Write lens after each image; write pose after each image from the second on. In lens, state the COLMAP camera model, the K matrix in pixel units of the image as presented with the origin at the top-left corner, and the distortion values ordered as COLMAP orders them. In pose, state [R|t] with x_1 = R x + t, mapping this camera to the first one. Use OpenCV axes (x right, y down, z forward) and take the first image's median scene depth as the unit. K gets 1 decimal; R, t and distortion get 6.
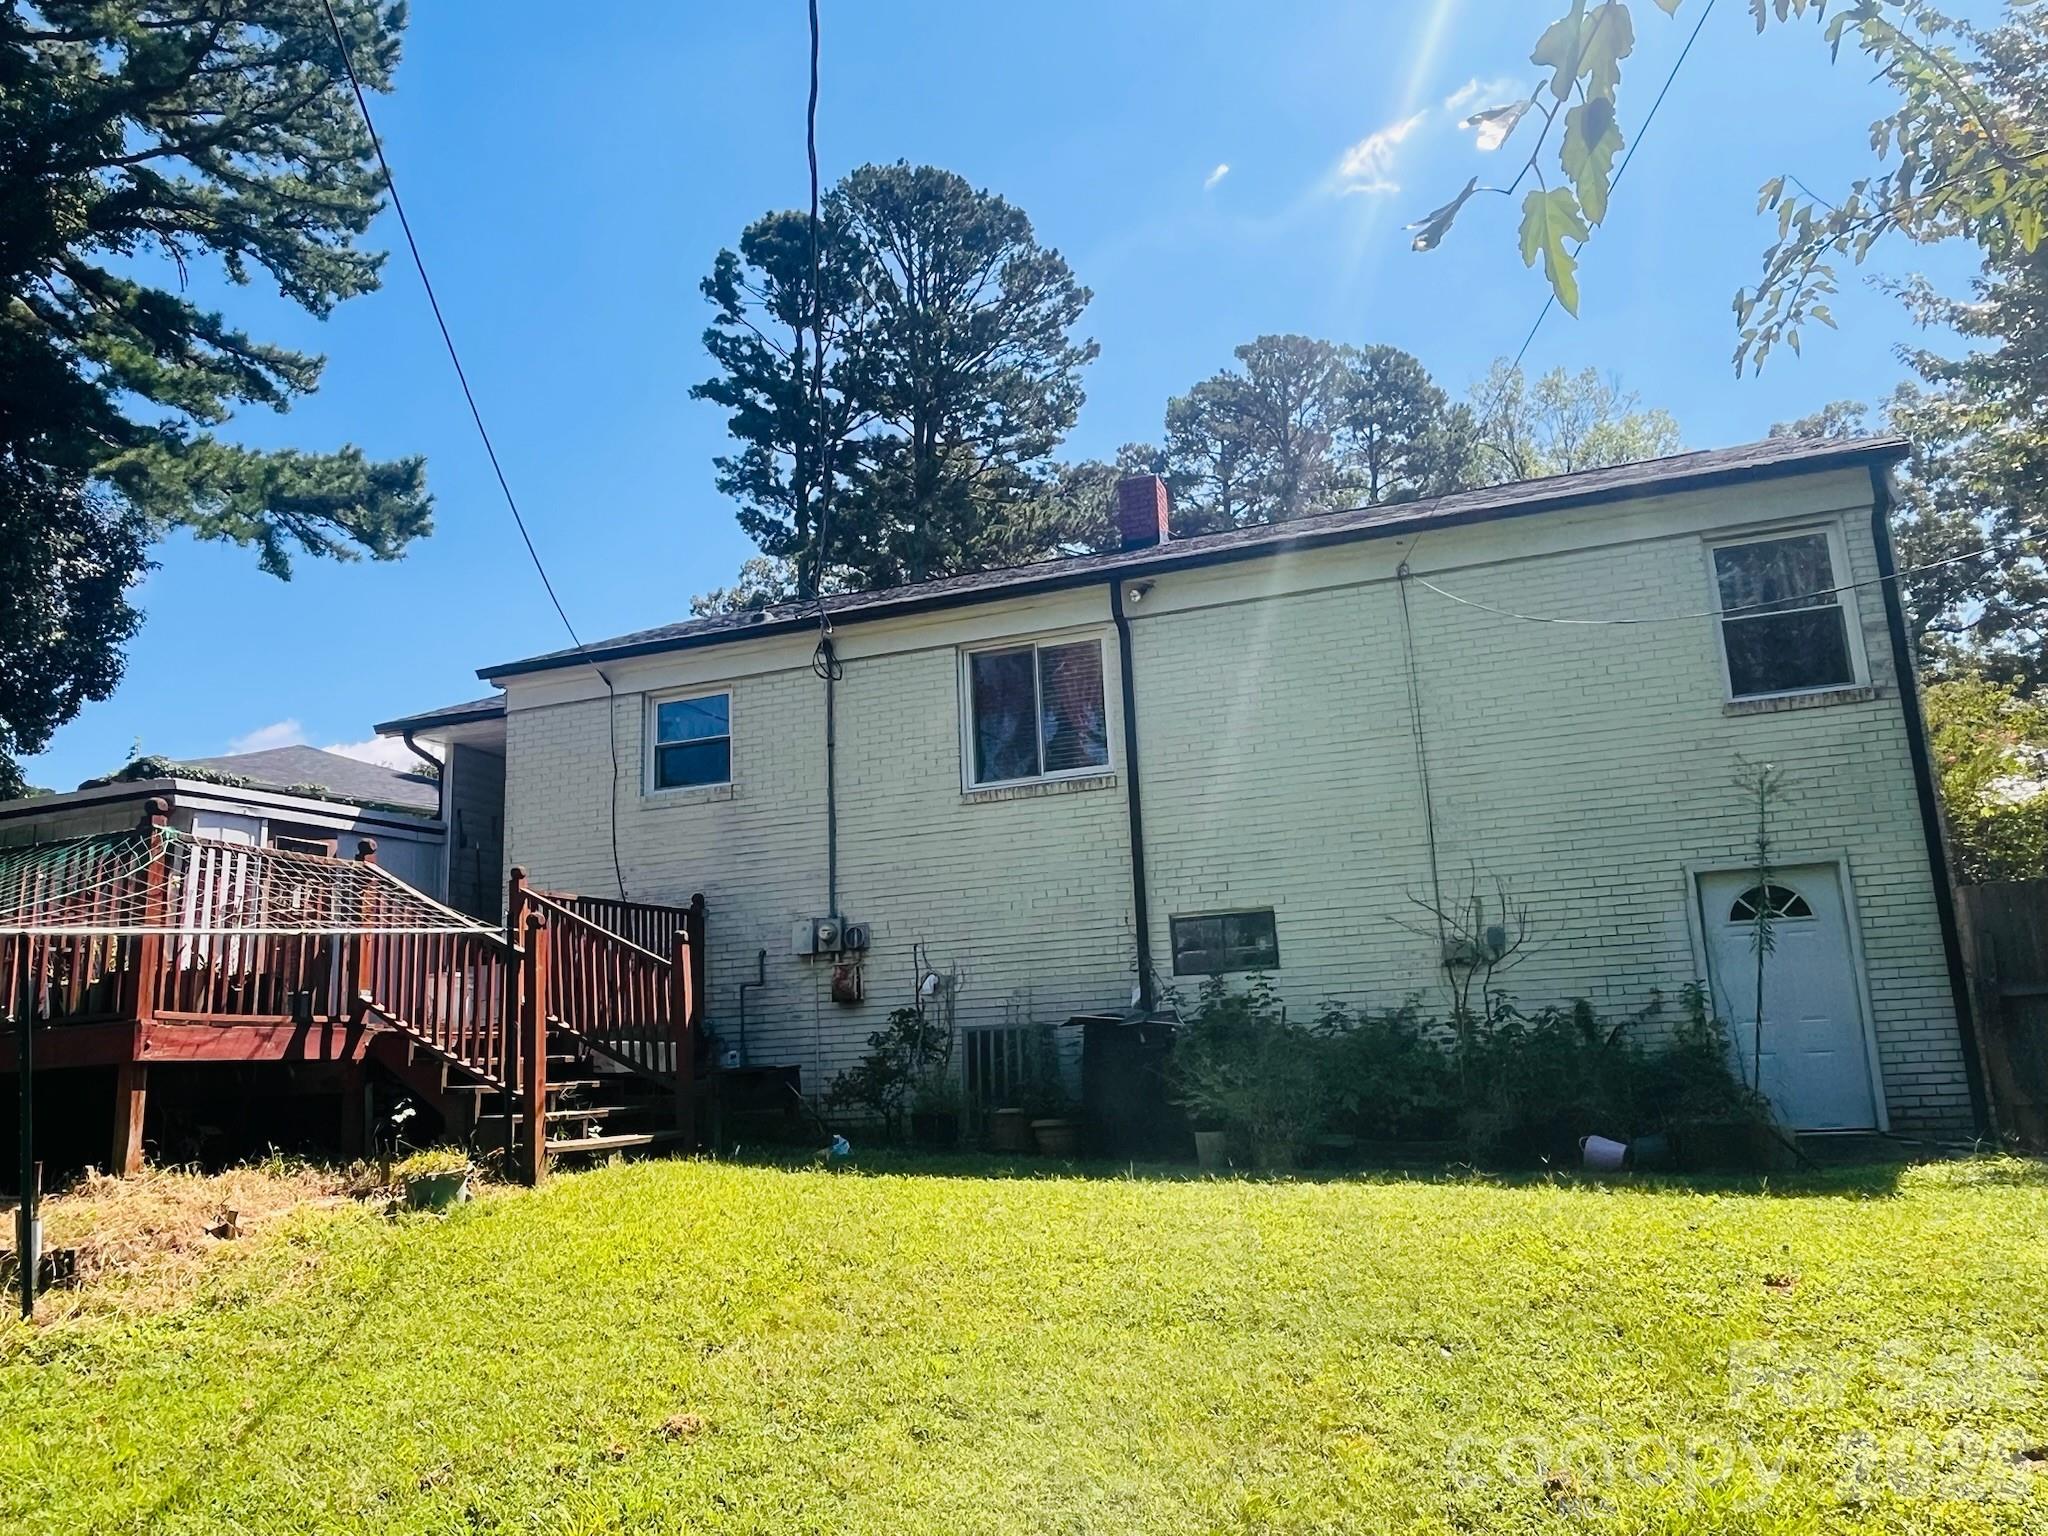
lens RADIAL K [[1440.8, 0, 1023.8], [0, 1440.8, 775.6], [0, 0, 1]] dist [-0.033047, -0.001150]
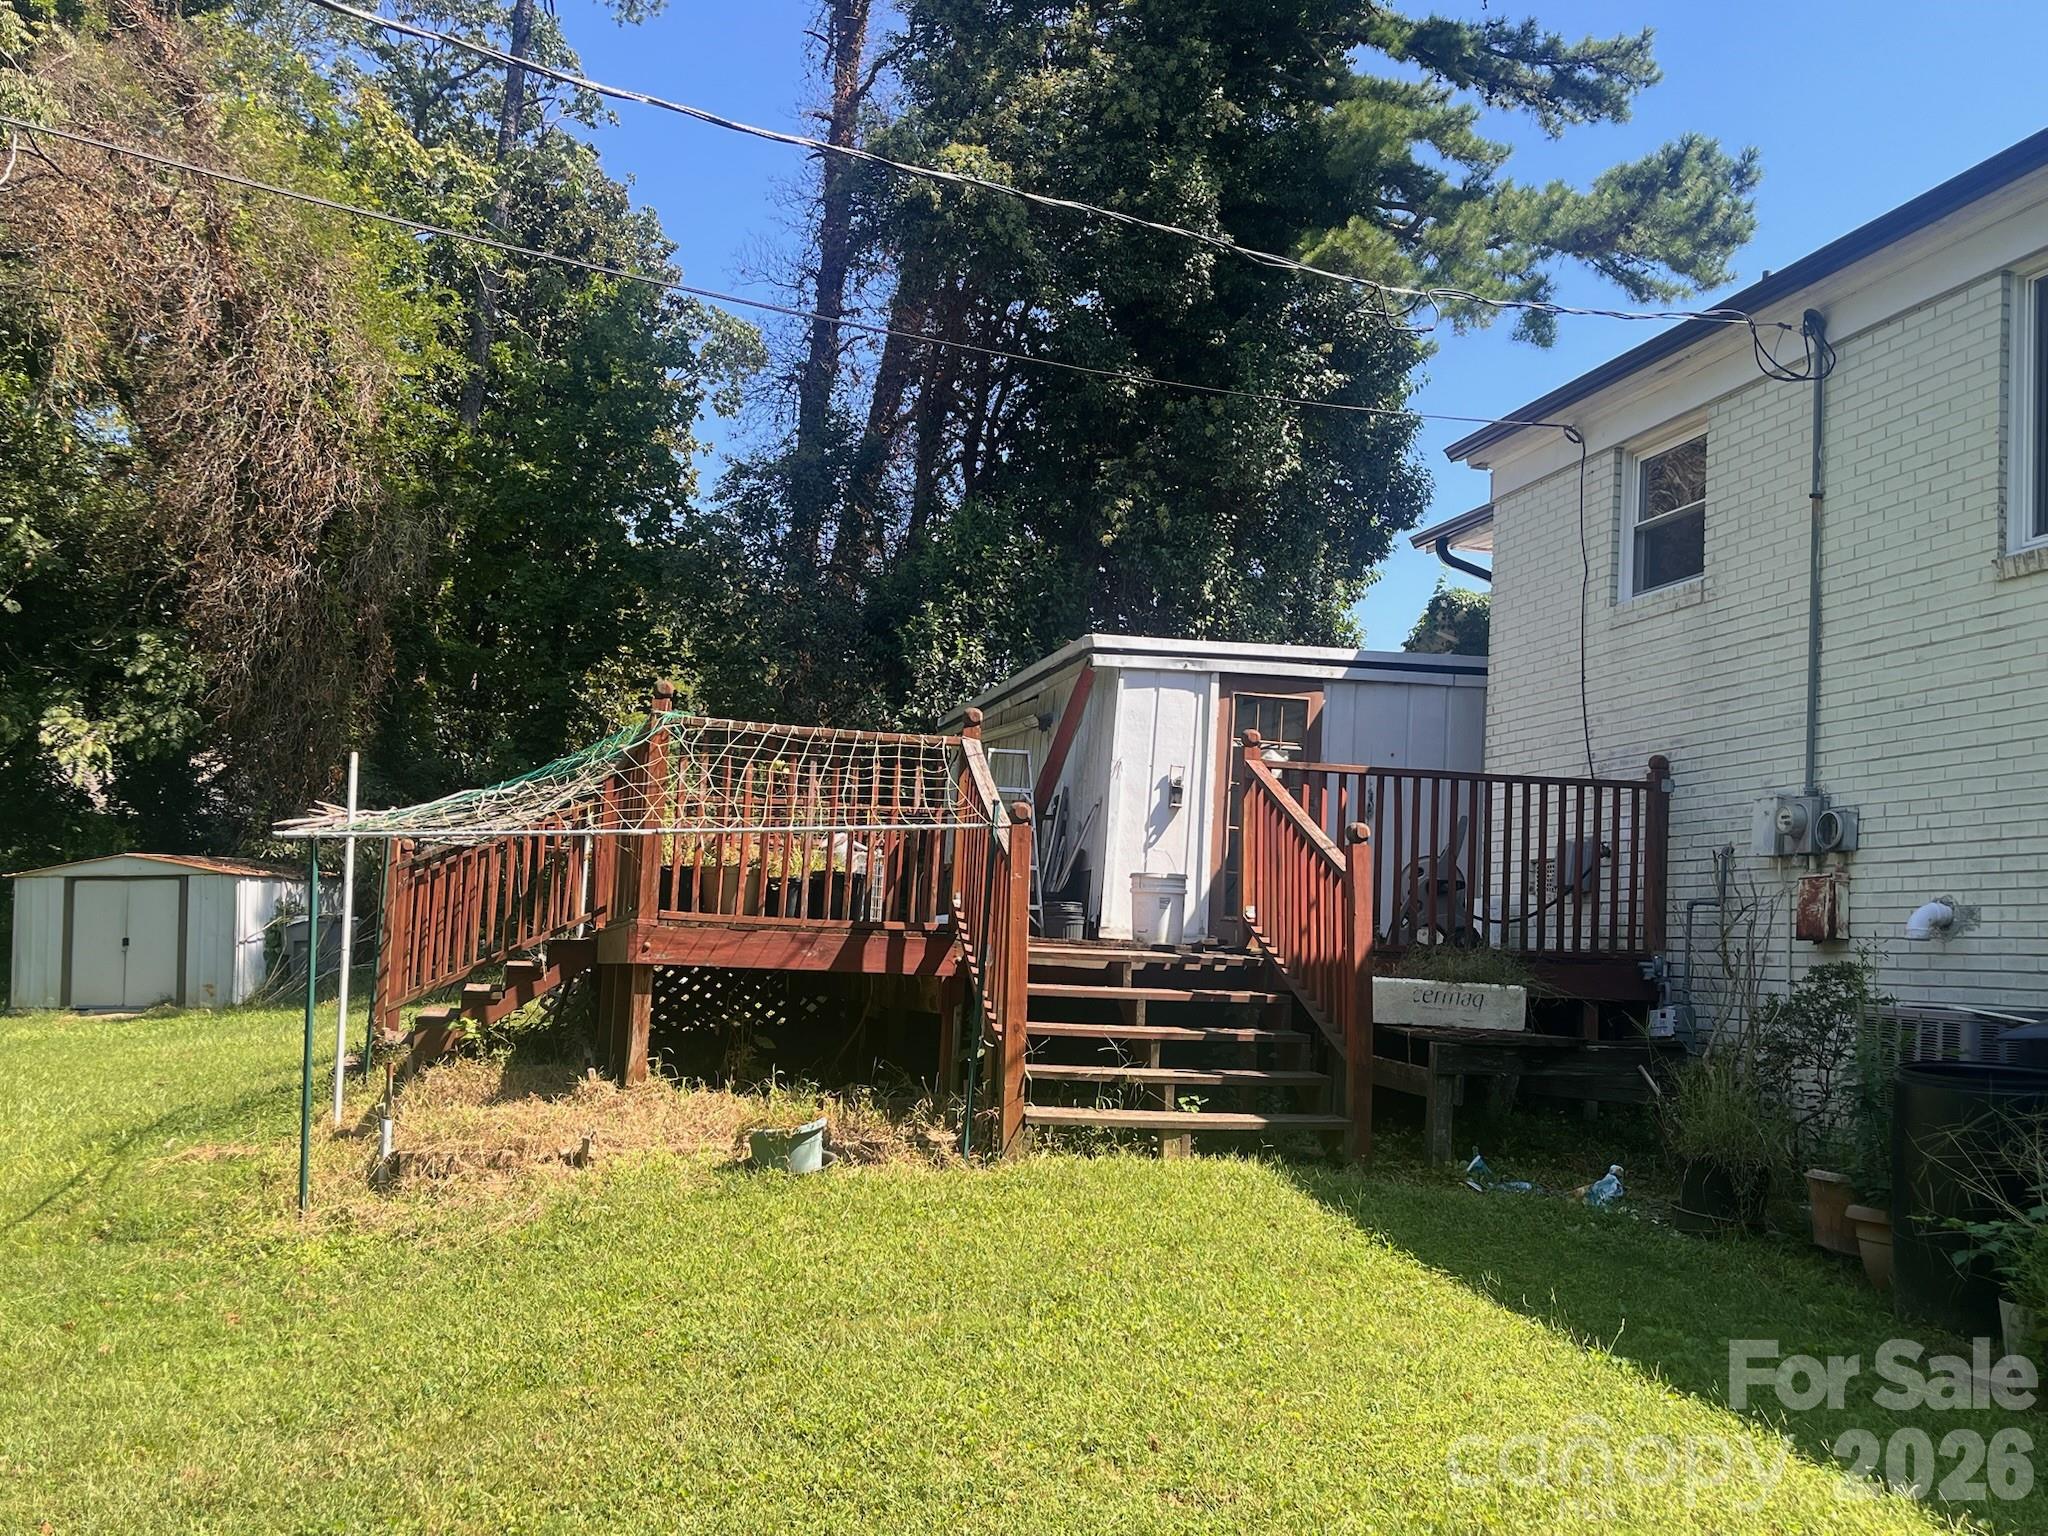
lens RADIAL K [[1873.1, 0, 1022.8], [0, 1873.1, 760.7], [0, 0, 1]] dist [-0.015823, -0.012837]
pose [[0.528735, -0.009067, -0.848739, 0.337405], [0.095476, 0.994232, 0.048857, 0.017776], [0.843400, -0.106867, 0.526551, 0.337084]]
